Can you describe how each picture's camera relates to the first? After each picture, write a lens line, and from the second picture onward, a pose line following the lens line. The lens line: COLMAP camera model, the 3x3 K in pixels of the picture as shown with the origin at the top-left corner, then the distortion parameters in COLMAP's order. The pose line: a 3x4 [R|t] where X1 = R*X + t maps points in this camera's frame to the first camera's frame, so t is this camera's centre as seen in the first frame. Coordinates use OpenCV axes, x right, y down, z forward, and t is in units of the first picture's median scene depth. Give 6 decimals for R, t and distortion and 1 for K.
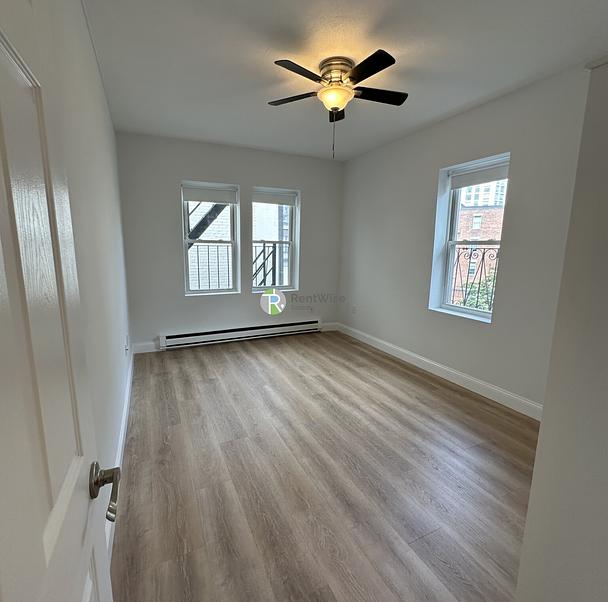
lens RADIAL K [[343.6, 0, 304.0], [0, 343.6, 301.0], [0, 0, 1]] dist [0.000444, 0.000711]
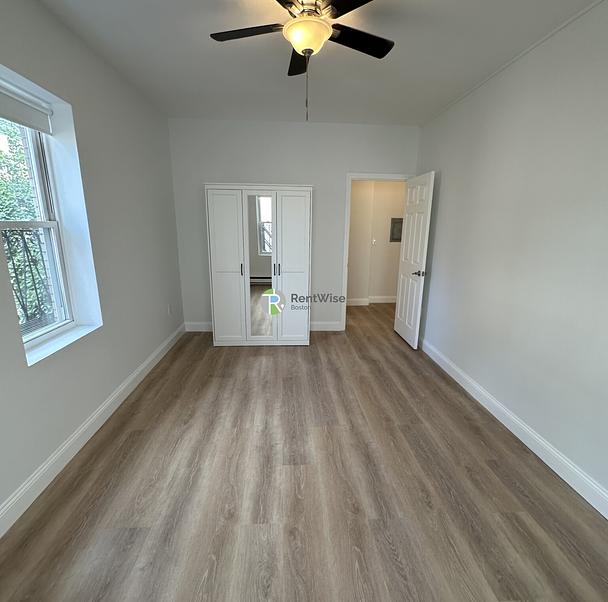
lens RADIAL K [[343.6, 0, 304.0], [0, 343.6, 301.0], [0, 0, 1]] dist [0.000444, 0.000711]
pose [[-0.936295, -0.096782, 0.337616, -0.184720], [0.033897, 0.931894, 0.361144, -0.282015], [-0.349575, 0.349581, -0.869247, 1.607246]]
